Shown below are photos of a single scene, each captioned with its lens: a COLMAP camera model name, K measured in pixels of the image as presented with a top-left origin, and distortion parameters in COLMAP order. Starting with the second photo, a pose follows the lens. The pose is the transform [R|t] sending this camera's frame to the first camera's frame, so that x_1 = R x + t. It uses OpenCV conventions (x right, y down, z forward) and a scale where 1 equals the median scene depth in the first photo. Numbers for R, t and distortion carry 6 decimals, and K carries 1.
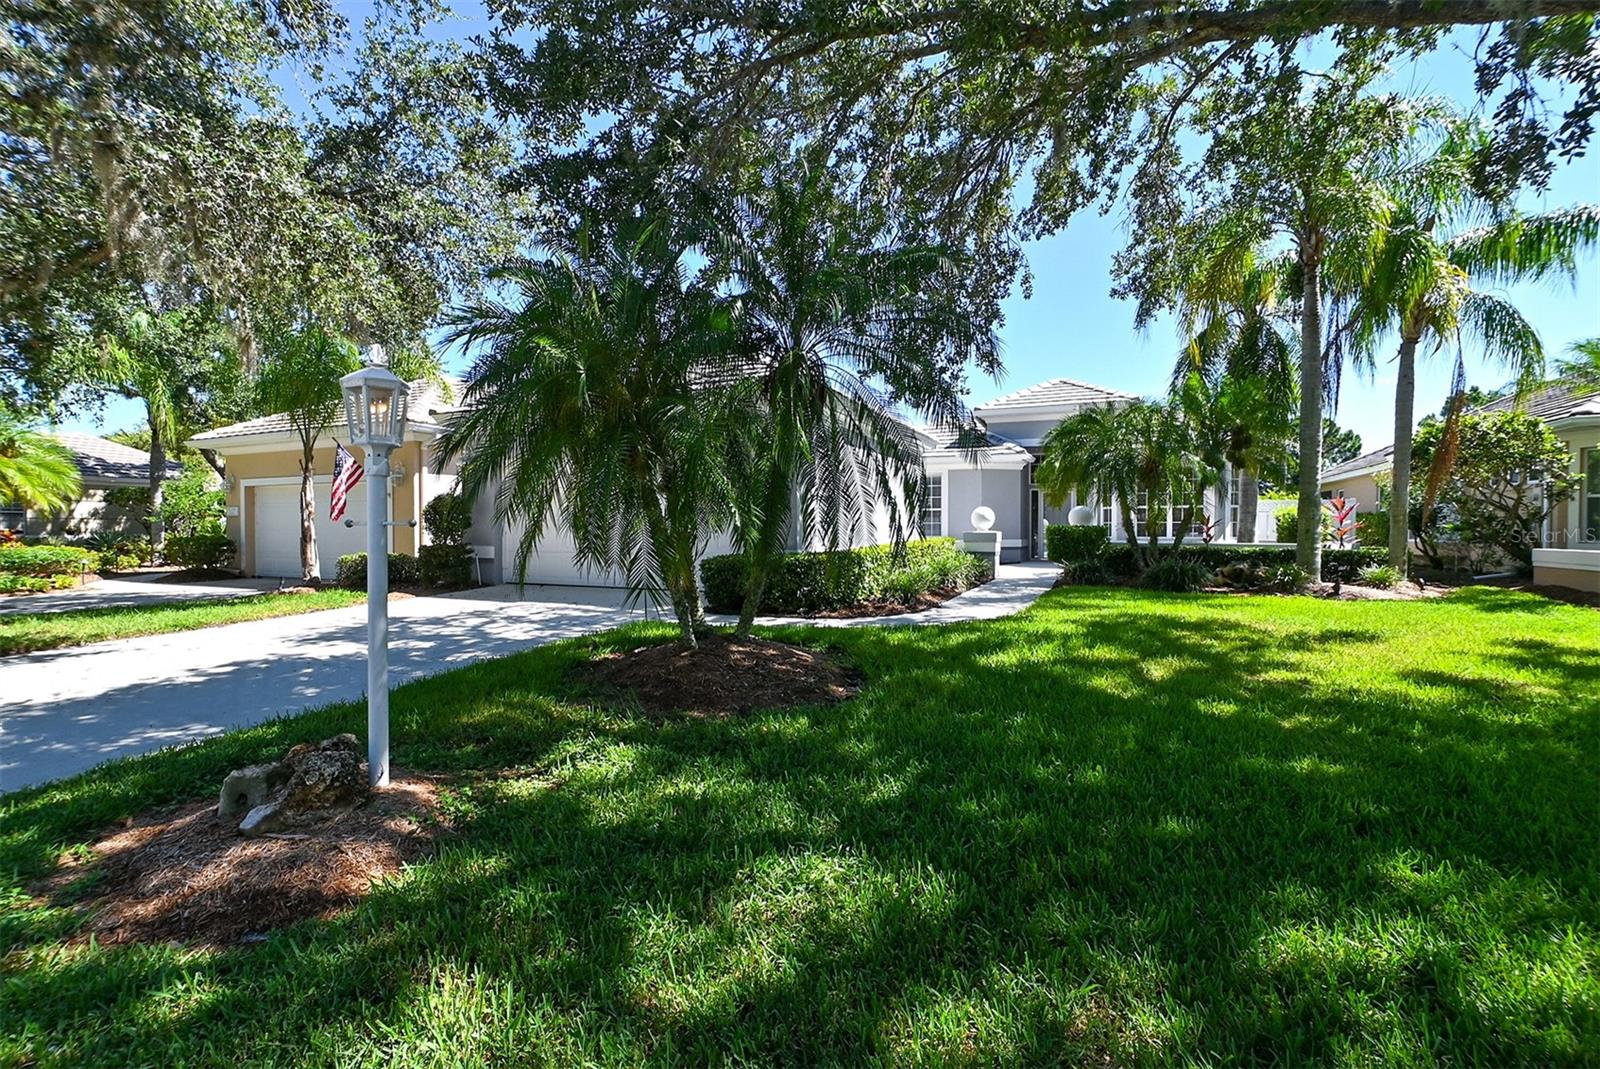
lens RADIAL K [[688.2, 0, 800.0], [0, 688.2, 534.5], [0, 0, 1]] dist [-0.007072, -0.000689]
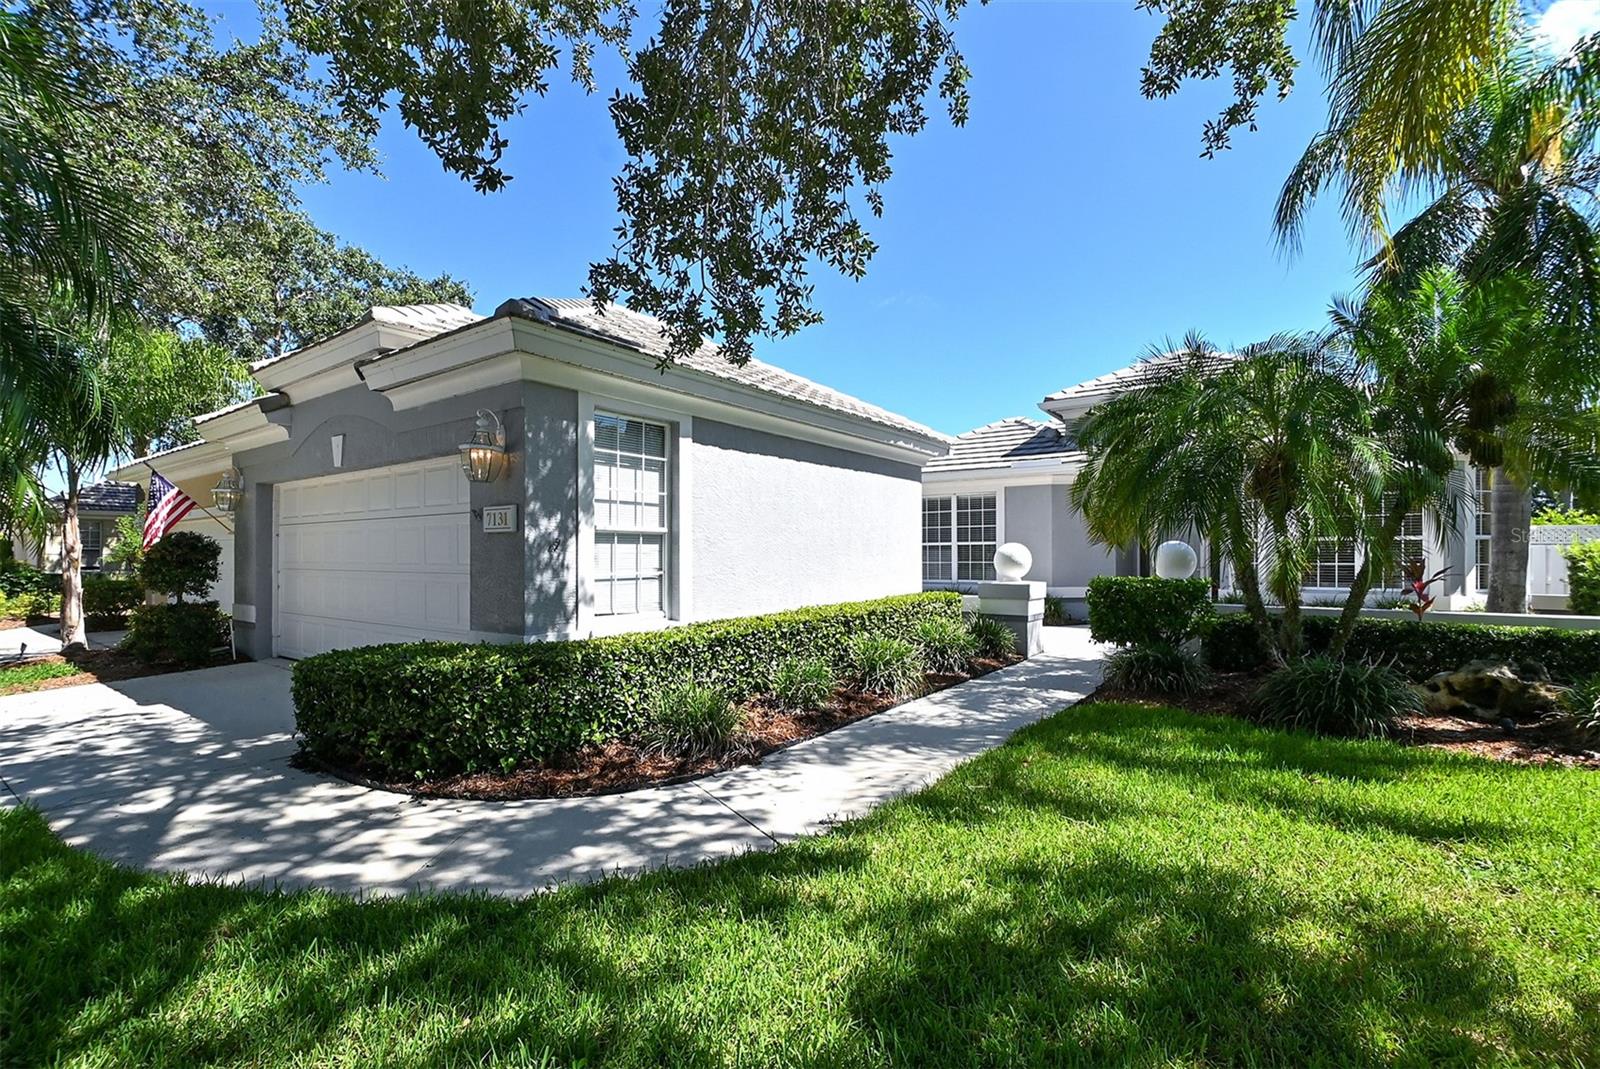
lens RADIAL K [[707.6, 0, 804.3], [0, 707.6, 549.4], [0, 0, 1]] dist [-0.003429, -0.000579]
pose [[0.978317, -0.004000, -0.207072, 0.268206], [0.000479, 0.999854, -0.017053, -0.029160], [0.207110, 0.016584, 0.978177, 0.409684]]
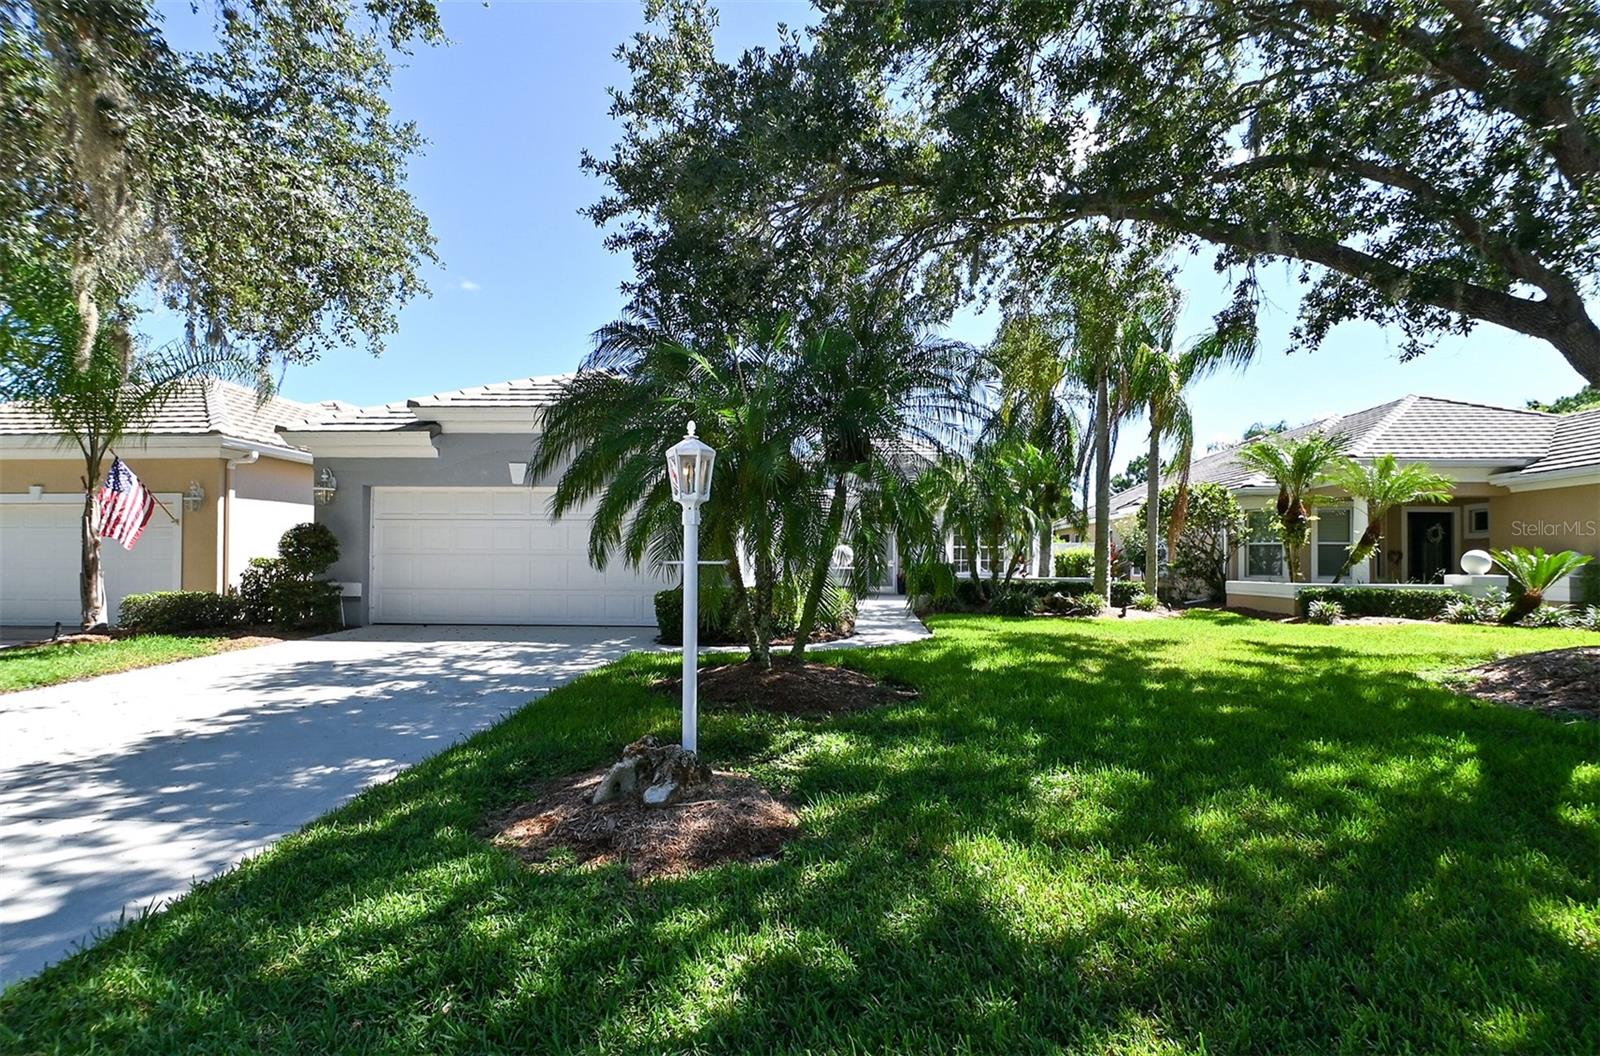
lens RADIAL K [[722.2, 0, 803.2], [0, 722.2, 544.6], [0, 0, 1]] dist [-0.003329, -0.000219]
pose [[0.937910, 0.013589, 0.346611, -0.248080], [-0.000957, 0.999330, -0.036589, 0.000889], [-0.346876, 0.033985, 0.937295, -0.086856]]
